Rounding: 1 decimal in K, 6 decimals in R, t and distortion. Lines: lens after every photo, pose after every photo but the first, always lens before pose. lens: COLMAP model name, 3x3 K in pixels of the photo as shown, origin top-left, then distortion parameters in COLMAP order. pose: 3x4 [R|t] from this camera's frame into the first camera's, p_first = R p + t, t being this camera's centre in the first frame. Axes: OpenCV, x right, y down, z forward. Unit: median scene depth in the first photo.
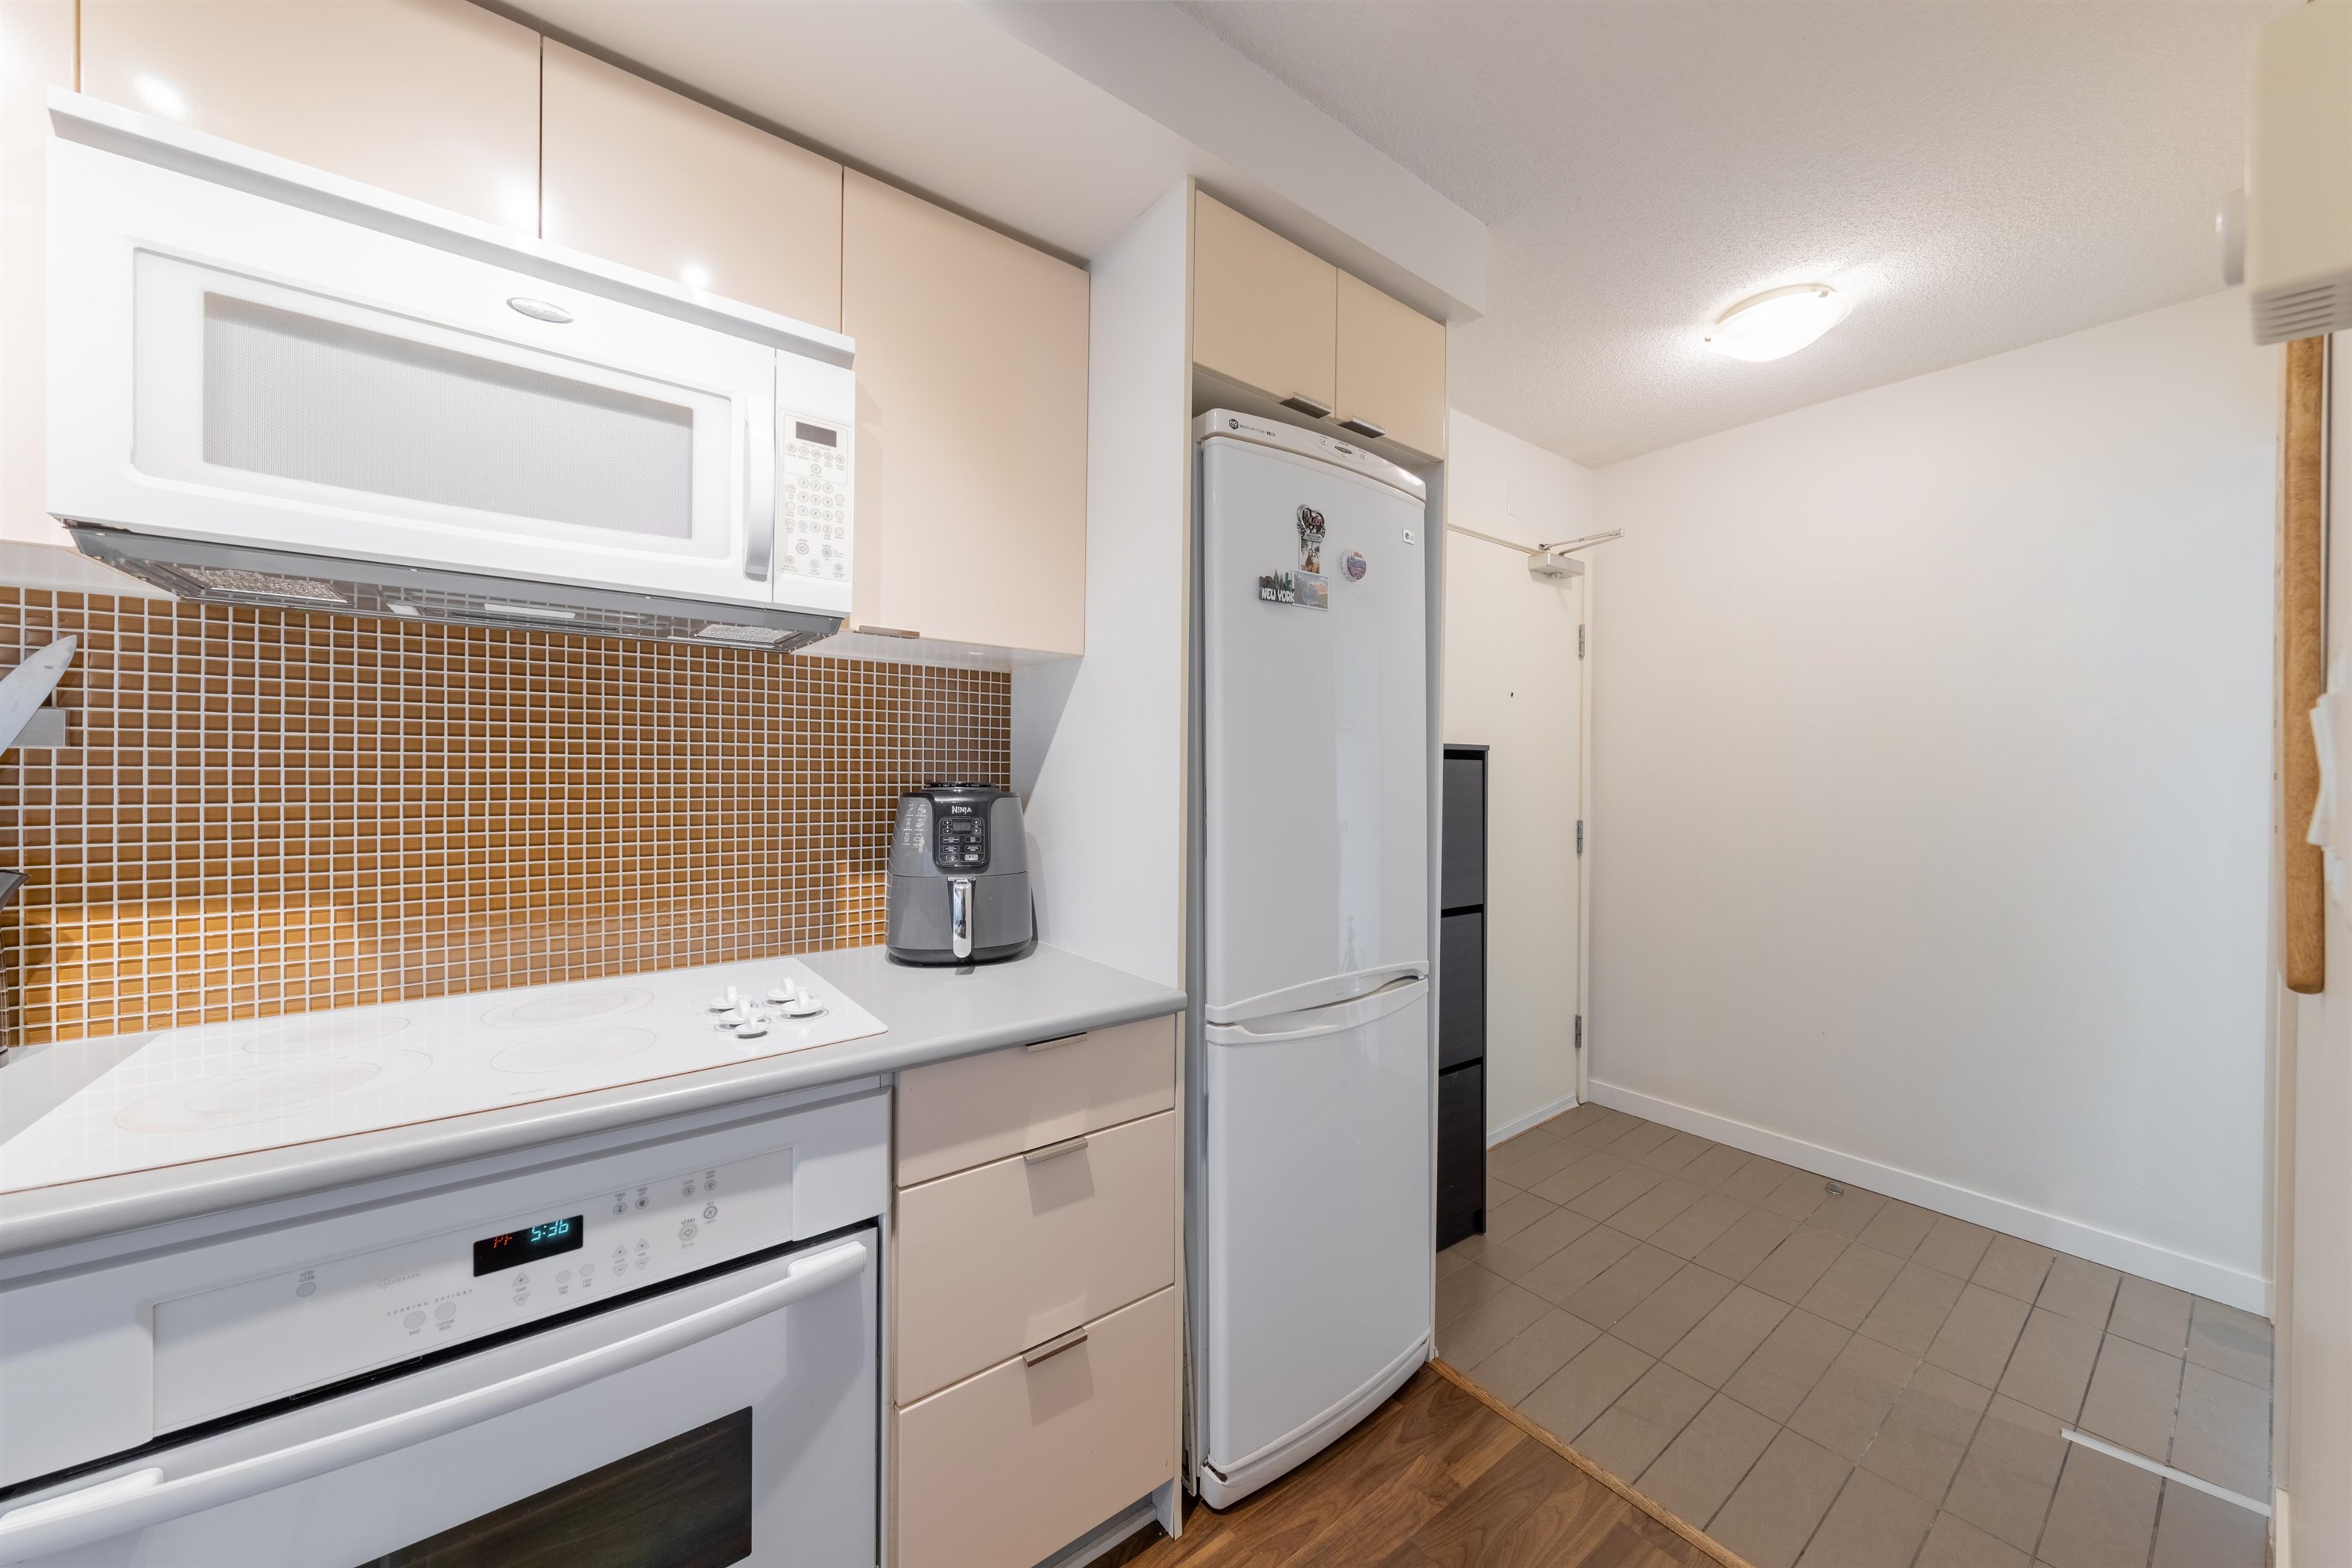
lens RADIAL K [[835.6, 0, 1174.4], [0, 835.6, 779.1], [0, 0, 1]] dist [0.002398, -0.000614]
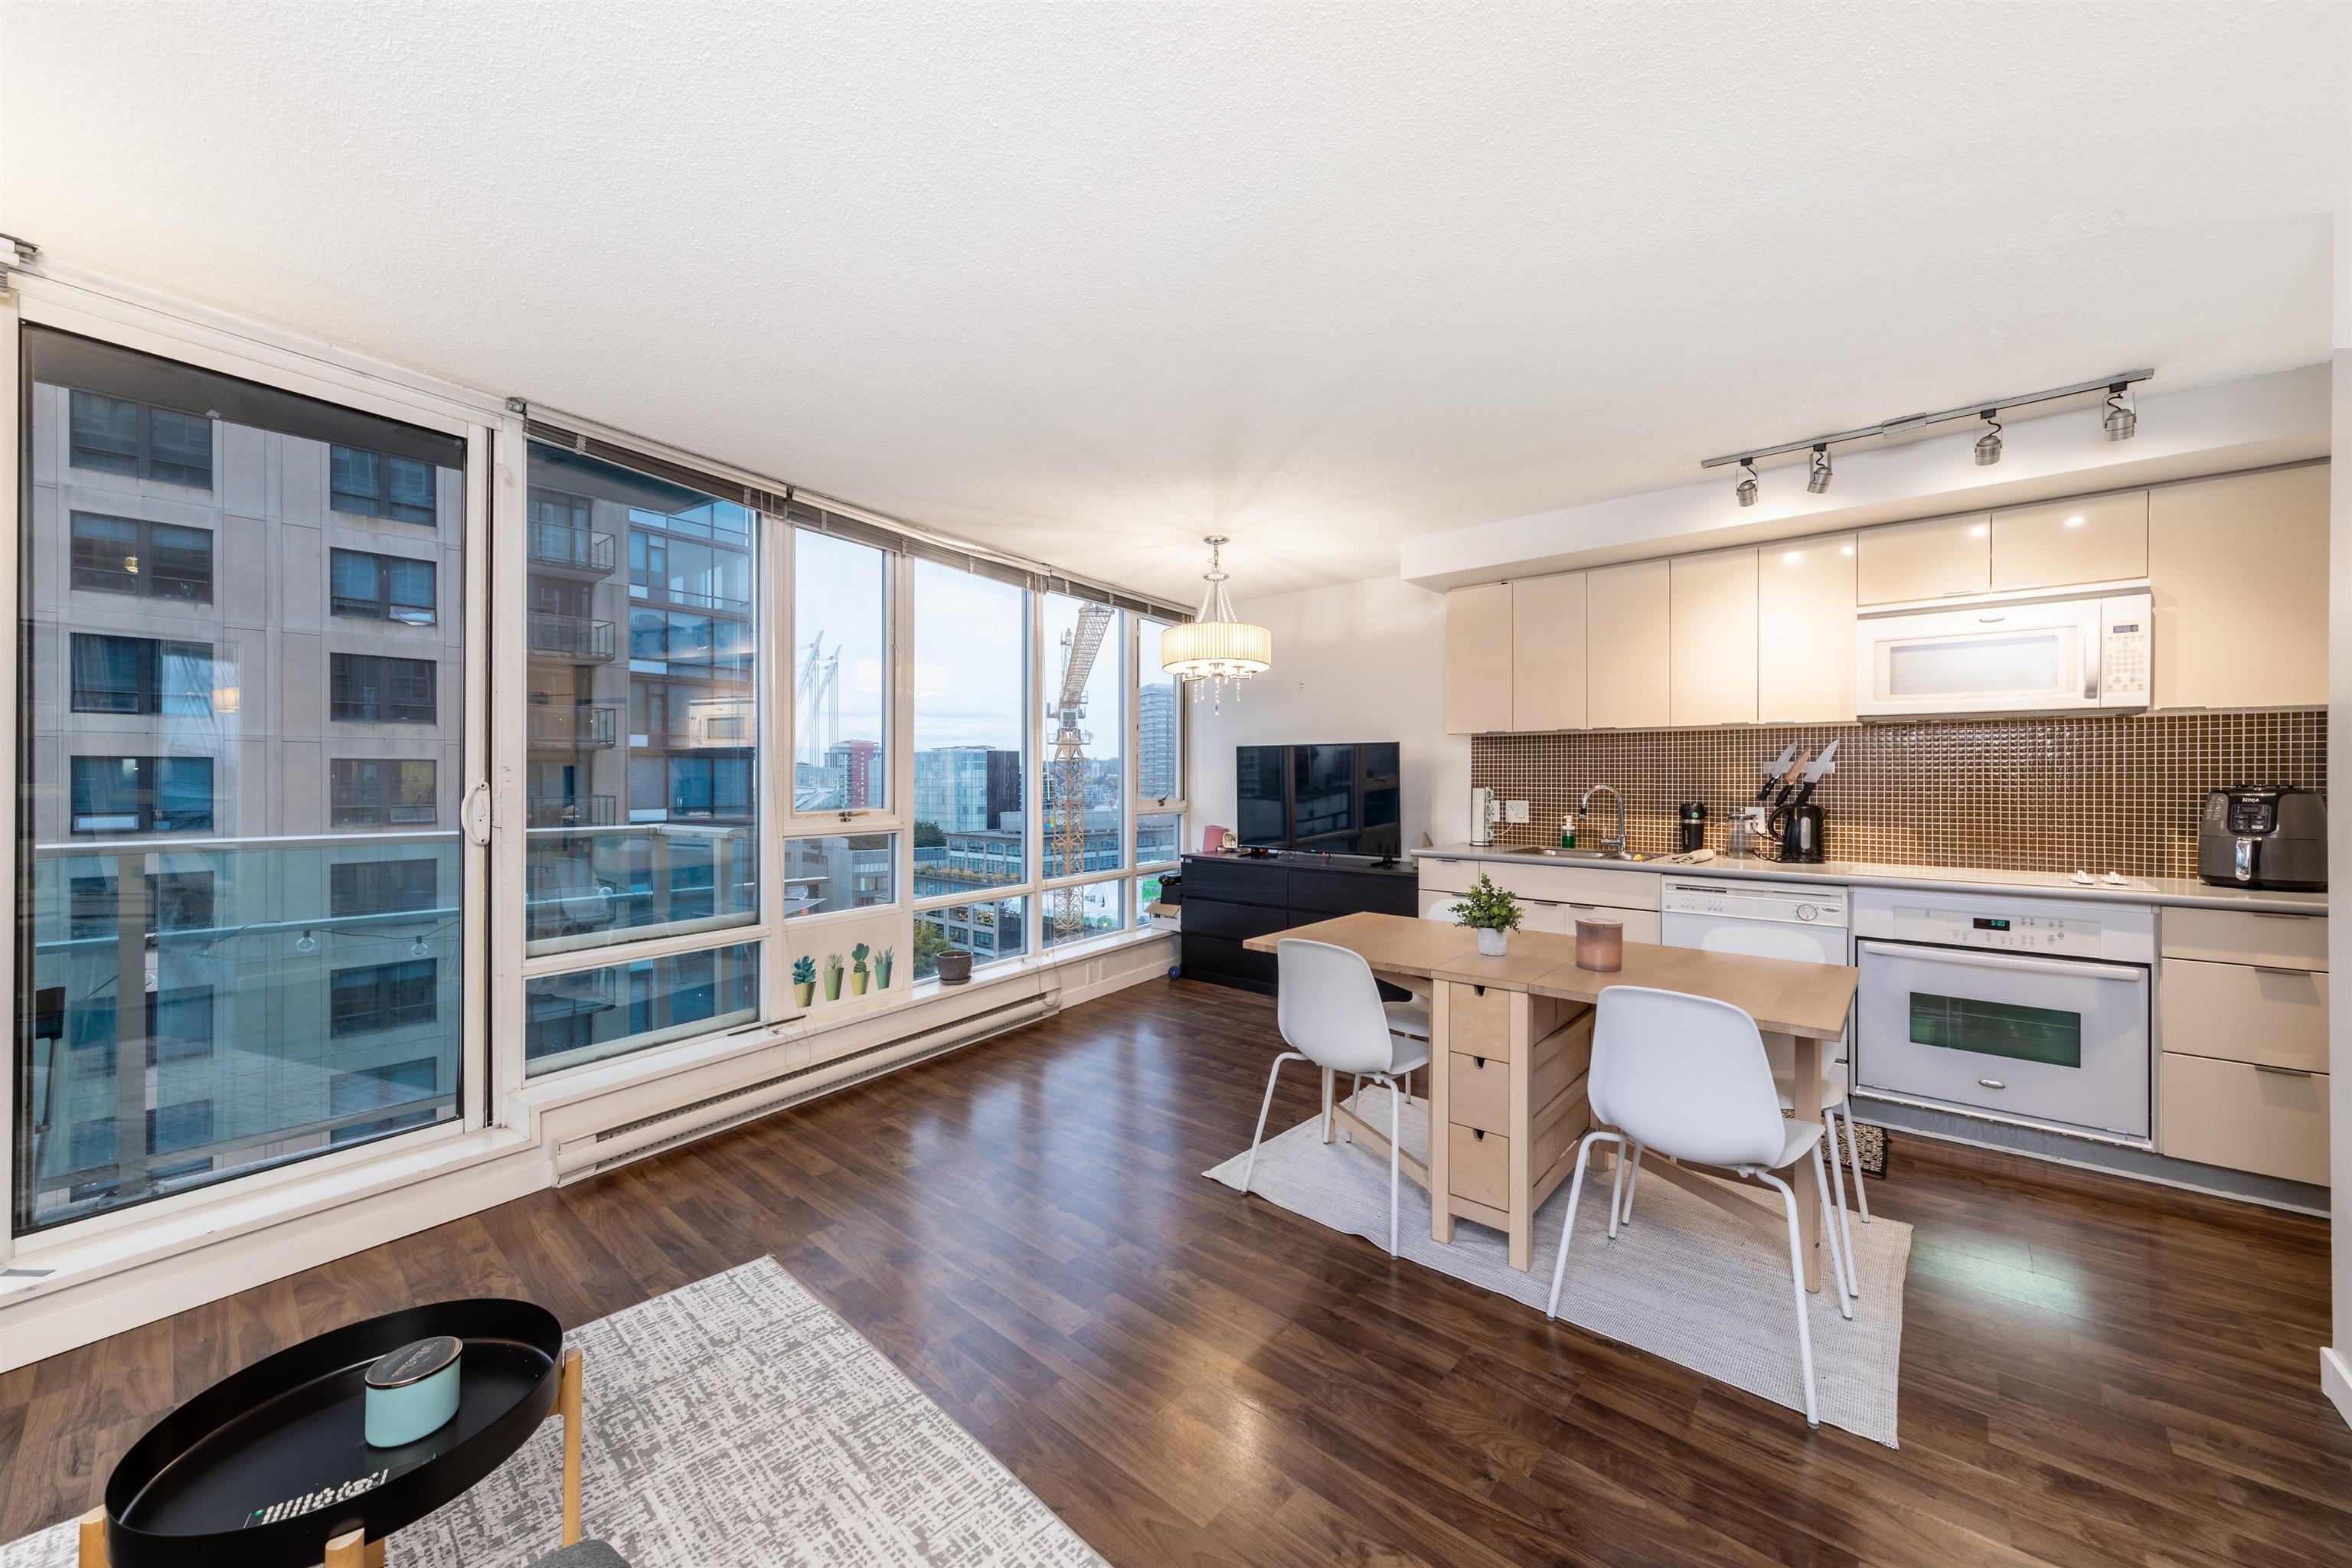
lens RADIAL K [[871.2, 0, 1183.0], [0, 871.2, 778.7], [0, 0, 1]] dist [0.005393, -0.000909]
pose [[0.203876, -0.006798, -0.978973, 1.110092], [-0.004589, 0.999958, -0.007900, 0.017101], [0.978986, 0.006103, 0.203836, -1.601543]]
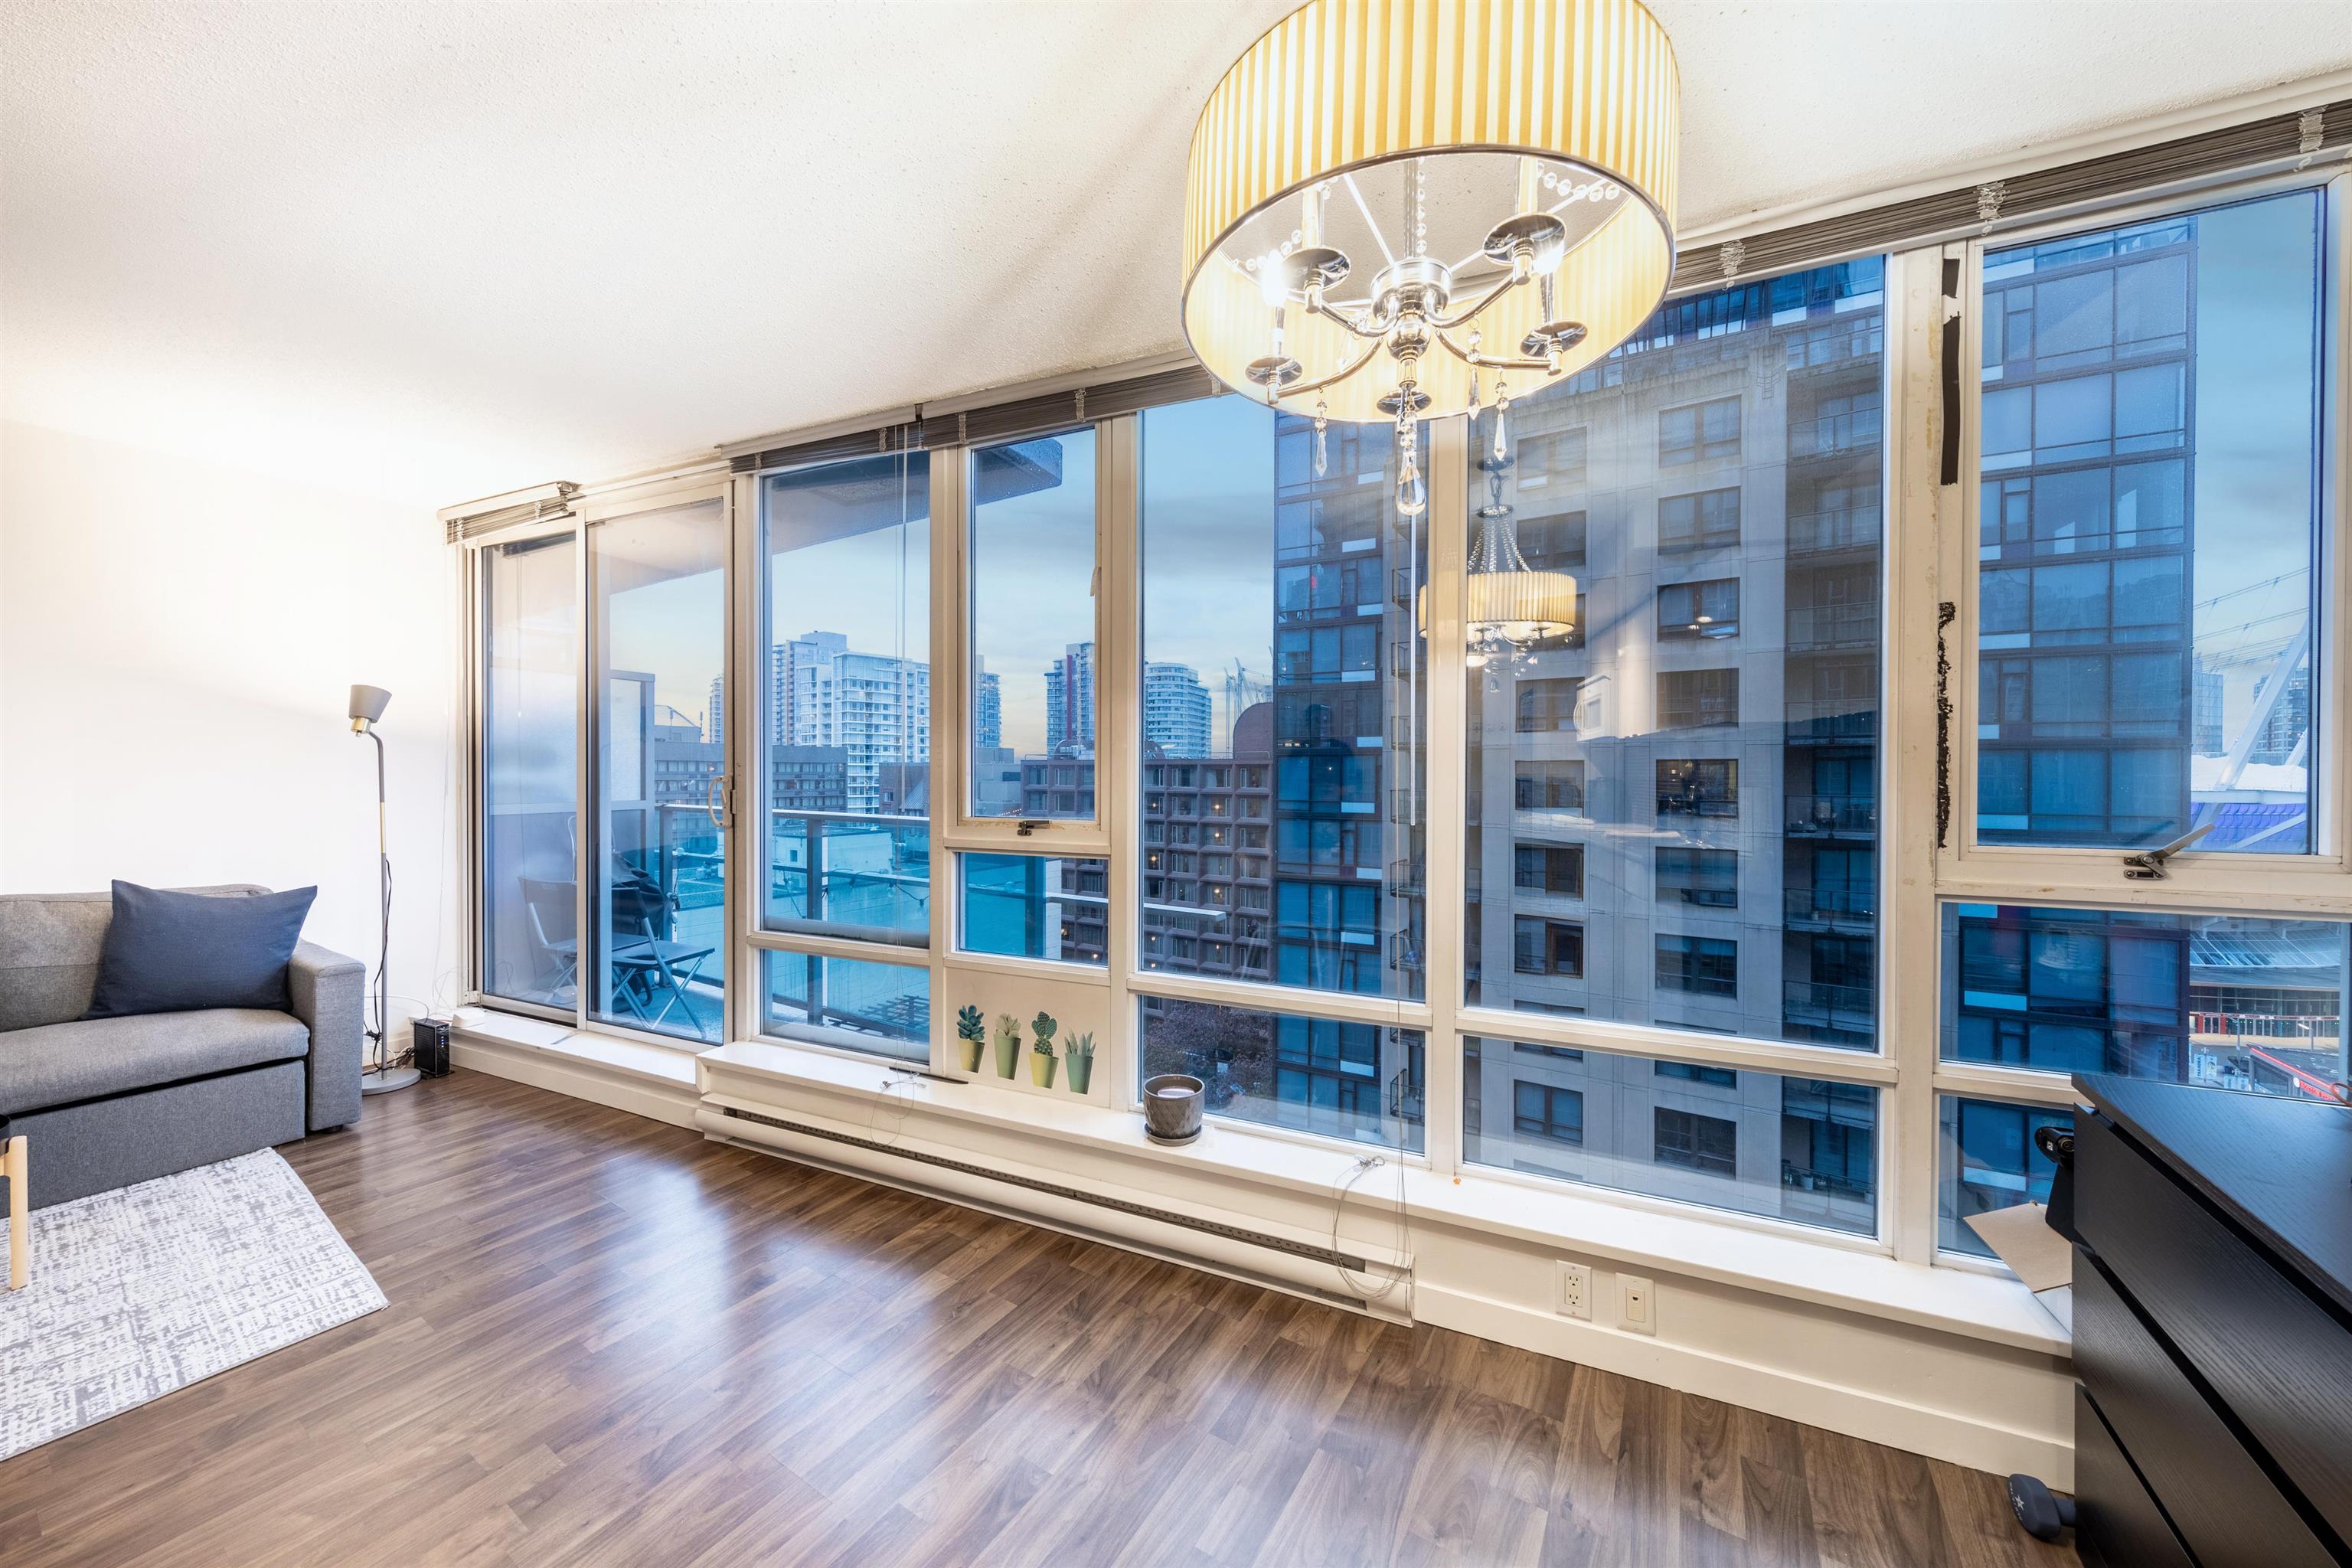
lens RADIAL K [[815.1, 0, 1173.1], [0, 815.1, 774.9], [0, 0, 1]] dist [0.001659, 0.000231]
pose [[-0.938175, -0.010866, -0.345991, -1.237758], [-0.013289, 0.999901, 0.004631, -0.009719], [0.345906, 0.008942, -0.938226, -0.373196]]
